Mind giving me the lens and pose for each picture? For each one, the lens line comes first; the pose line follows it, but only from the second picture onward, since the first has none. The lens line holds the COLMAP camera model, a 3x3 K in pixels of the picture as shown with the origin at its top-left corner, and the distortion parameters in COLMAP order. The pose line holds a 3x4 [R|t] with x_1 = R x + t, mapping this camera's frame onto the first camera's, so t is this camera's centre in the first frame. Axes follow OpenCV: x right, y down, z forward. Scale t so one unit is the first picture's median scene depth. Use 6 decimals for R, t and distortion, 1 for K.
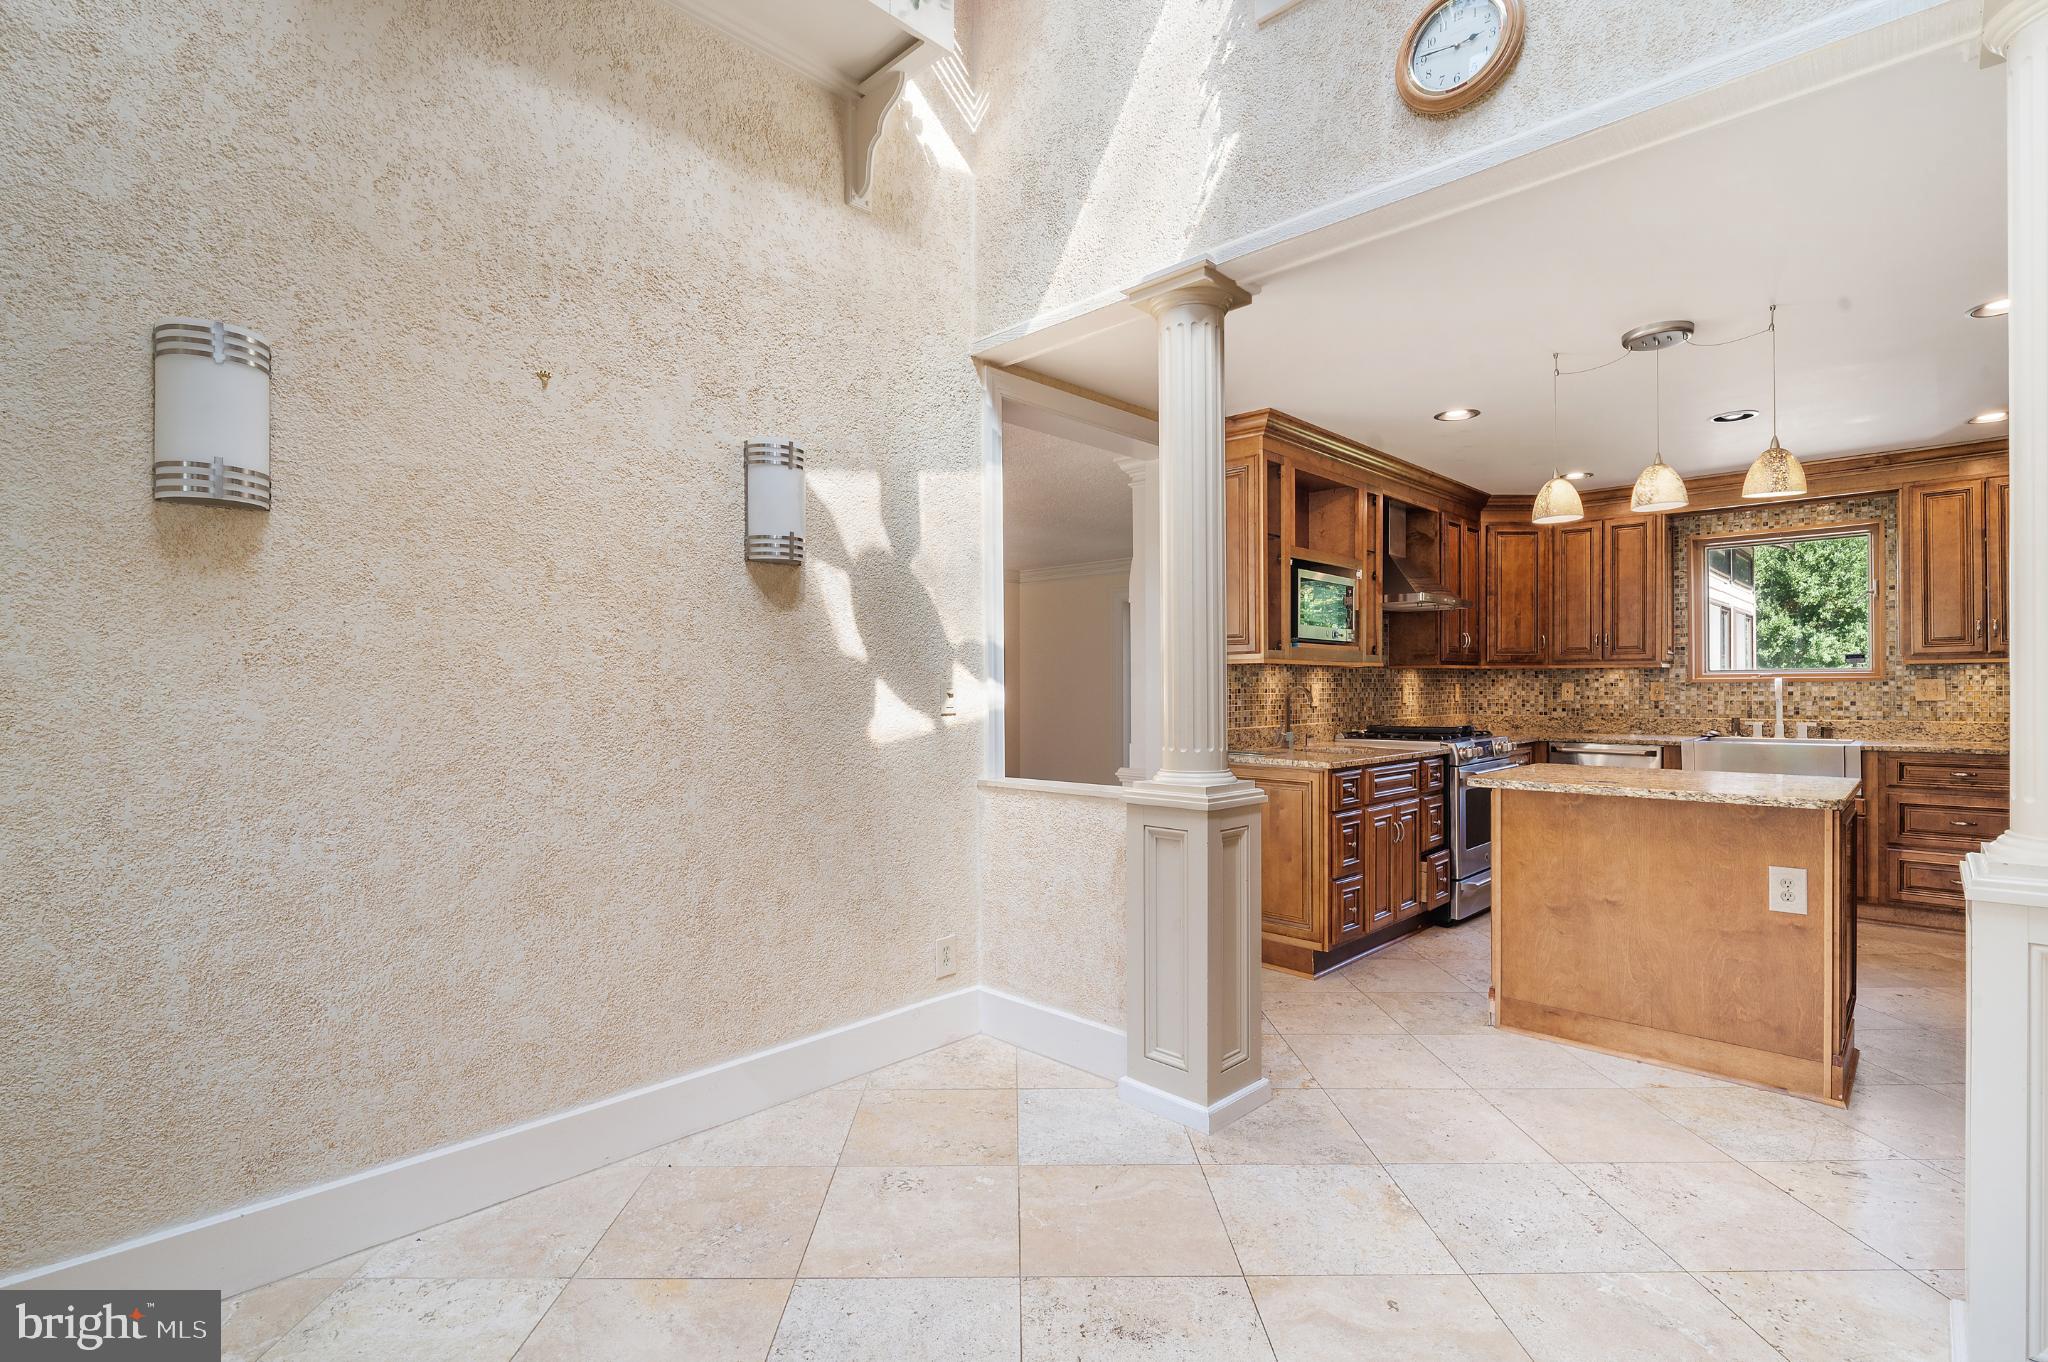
lens RADIAL K [[969.2, 0, 1018.8], [0, 969.2, 685.7], [0, 0, 1]] dist [-0.001308, -0.002981]
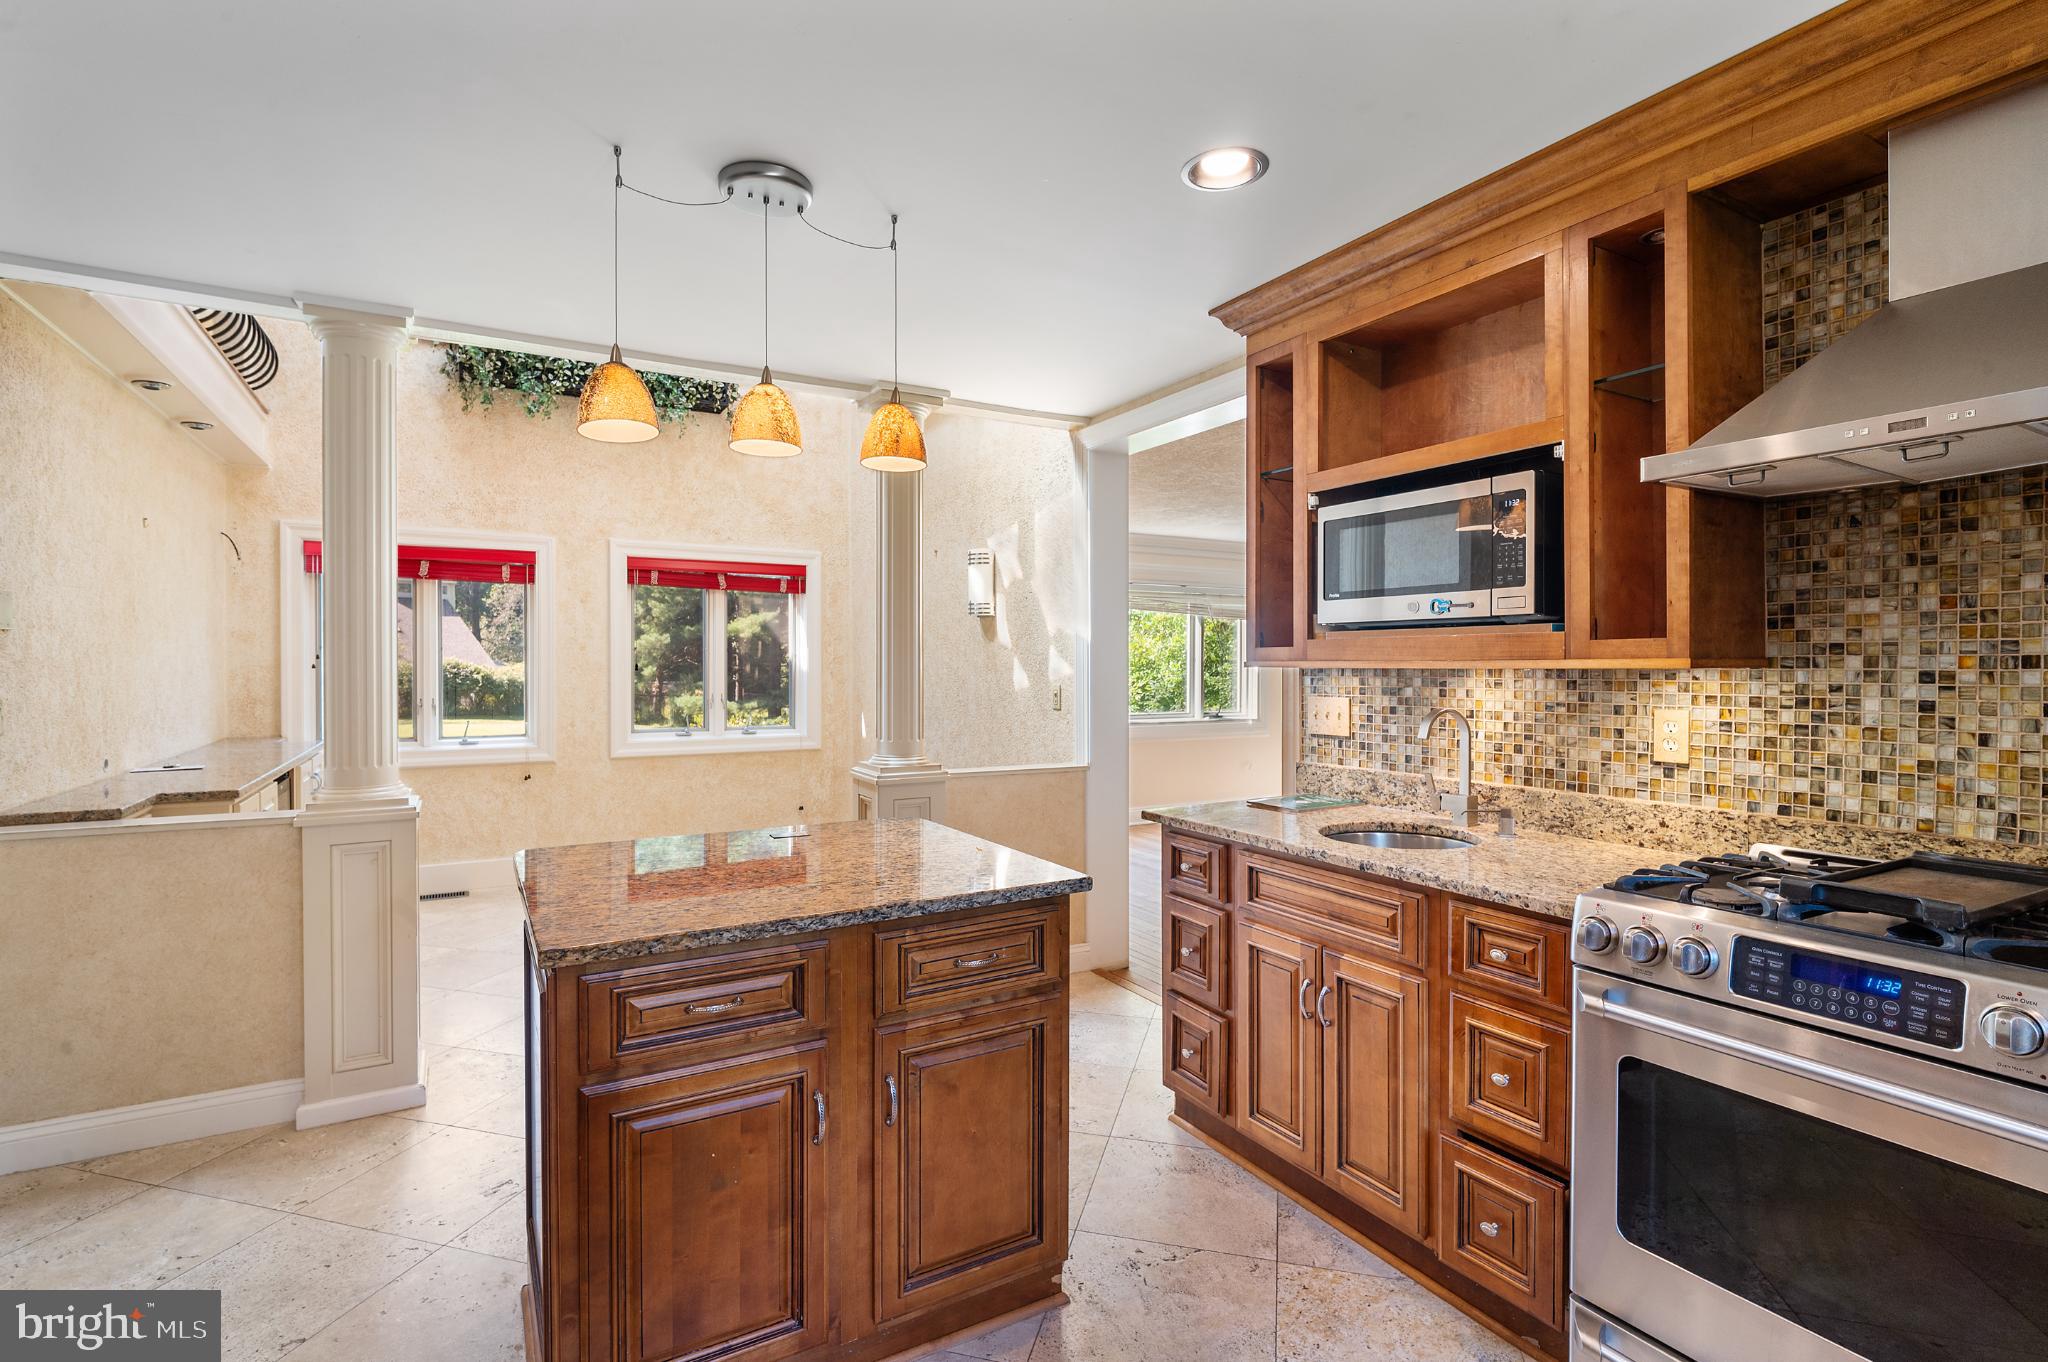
lens RADIAL K [[969.2, 0, 1029.7], [0, 969.2, 672.5], [0, 0, 1]] dist [-0.001308, -0.002981]
pose [[-0.270876, 0.010969, -0.962552, 1.682080], [0.005454, 0.999937, 0.009860, -0.049217], [0.962599, -0.002579, -0.270919, 1.825733]]
